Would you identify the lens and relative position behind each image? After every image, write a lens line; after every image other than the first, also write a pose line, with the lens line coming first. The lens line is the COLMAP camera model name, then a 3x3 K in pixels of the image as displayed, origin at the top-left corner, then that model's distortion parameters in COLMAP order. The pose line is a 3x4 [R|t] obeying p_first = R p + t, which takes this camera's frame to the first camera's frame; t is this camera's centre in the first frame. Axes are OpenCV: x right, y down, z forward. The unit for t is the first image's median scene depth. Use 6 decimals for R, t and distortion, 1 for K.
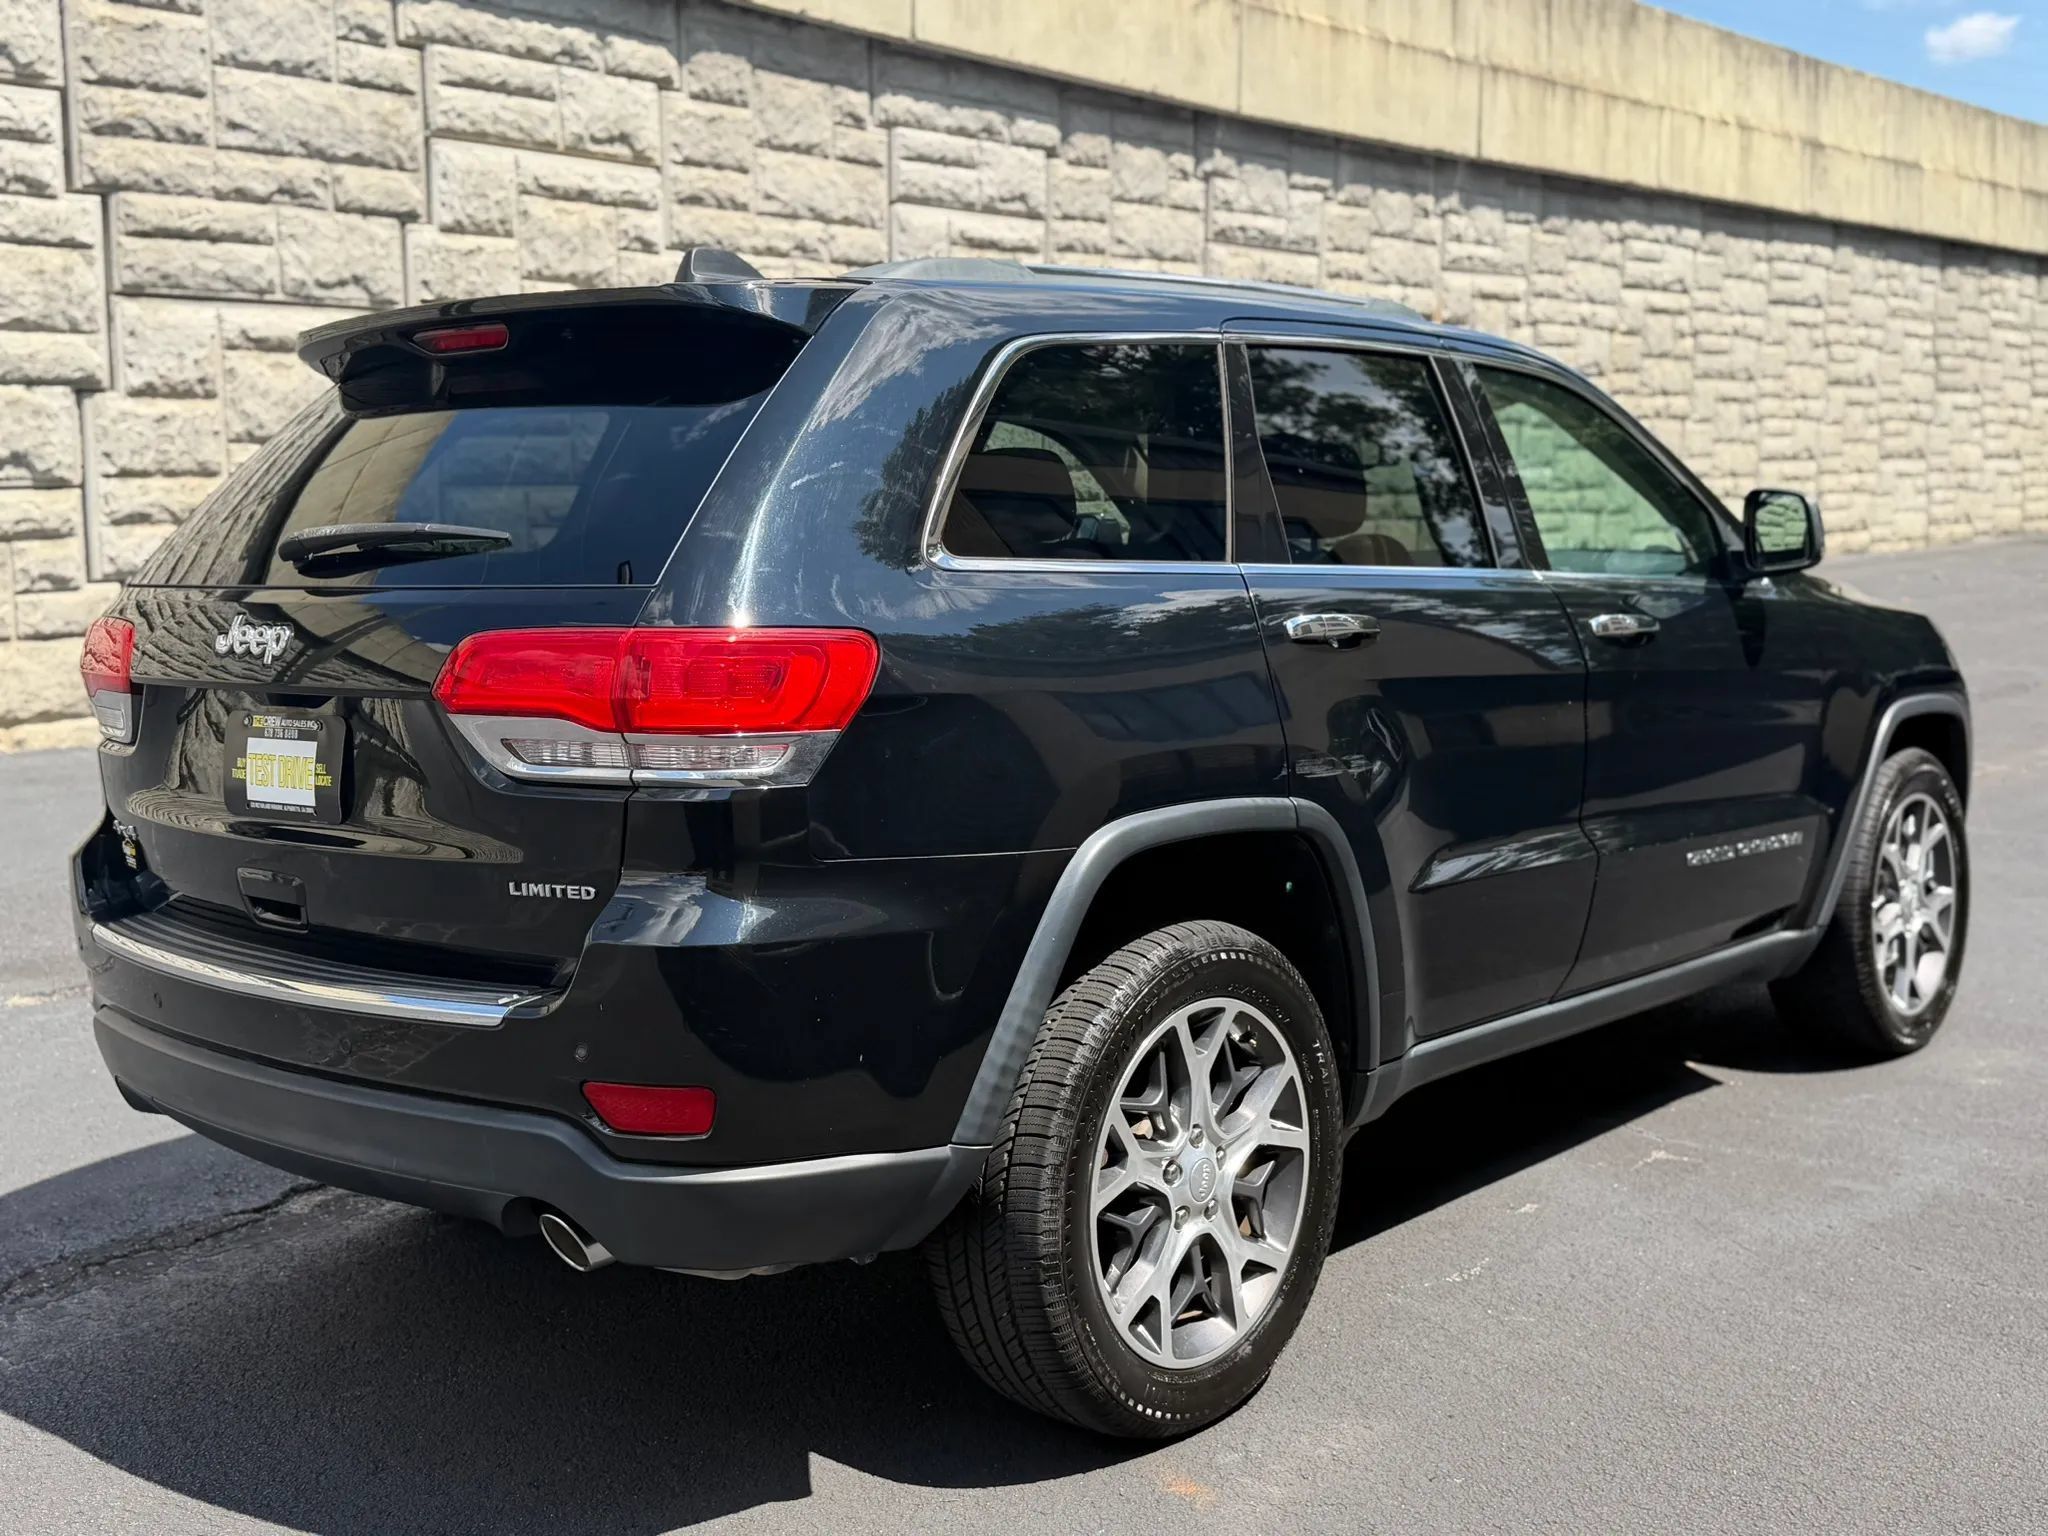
lens RADIAL K [[2164.5, 0, 1020.2], [0, 2164.5, 774.4], [0, 0, 1]] dist [0.188871, -0.400075]
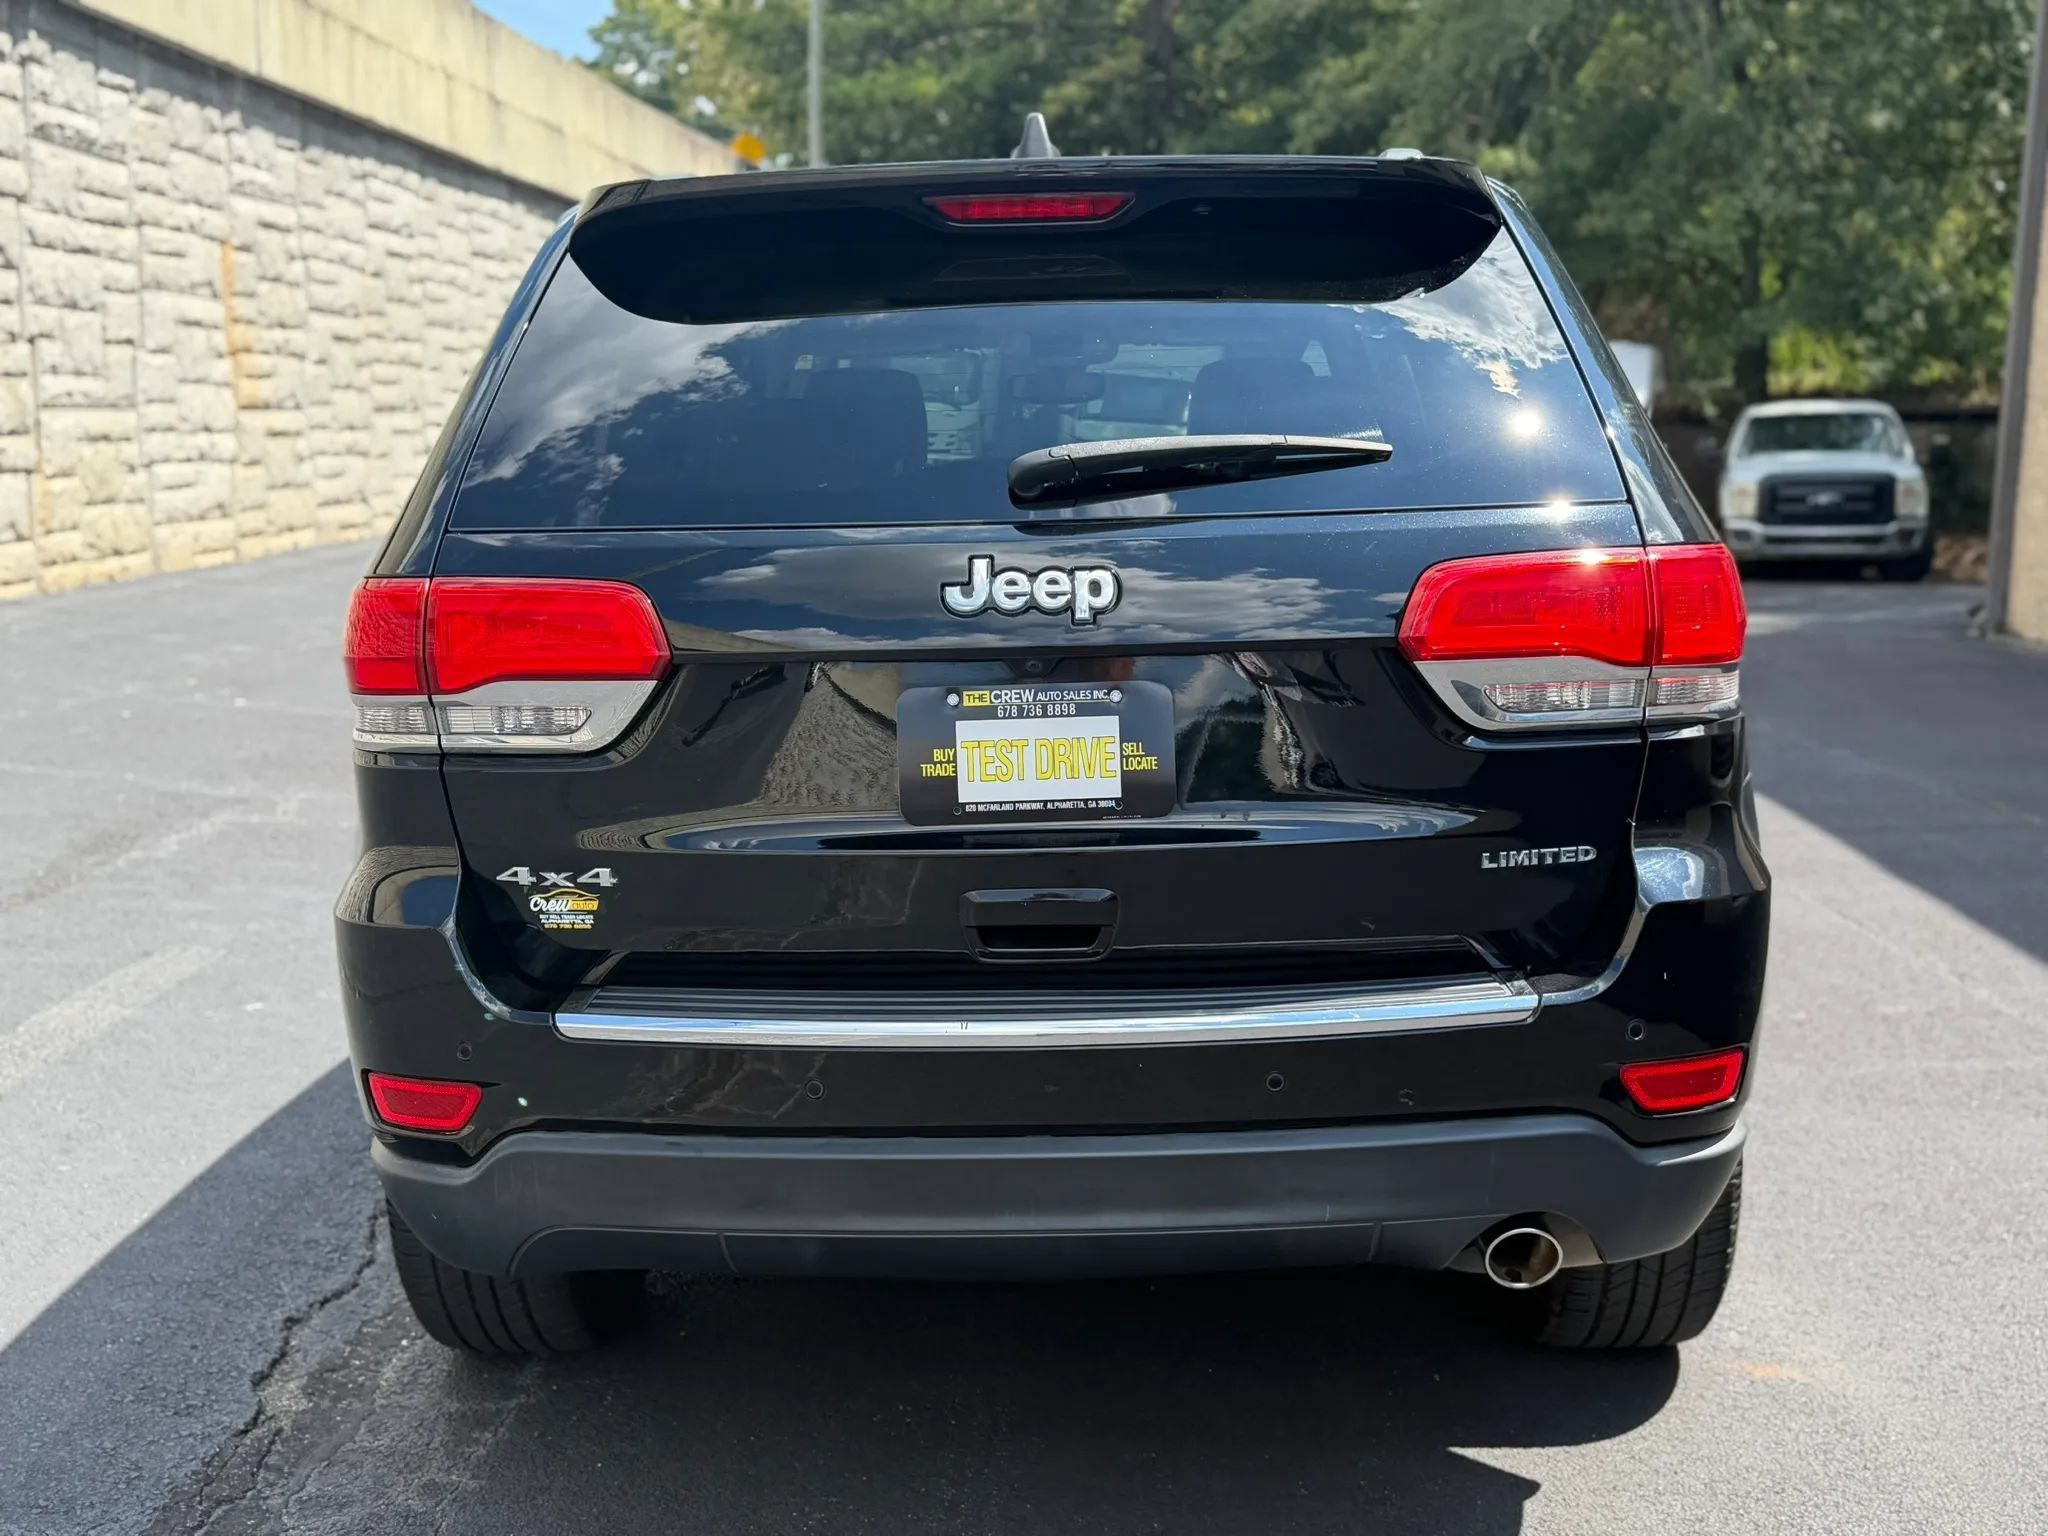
lens RADIAL K [[2251.4, 0, 1028.3], [0, 2251.4, 712.8], [0, 0, 1]] dist [0.022887, -0.021472]
pose [[0.766480, -0.070290, 0.638410, -0.182760], [0.076869, 0.996888, 0.017470, -0.006875], [-0.637652, 0.035684, 0.769498, 0.084811]]
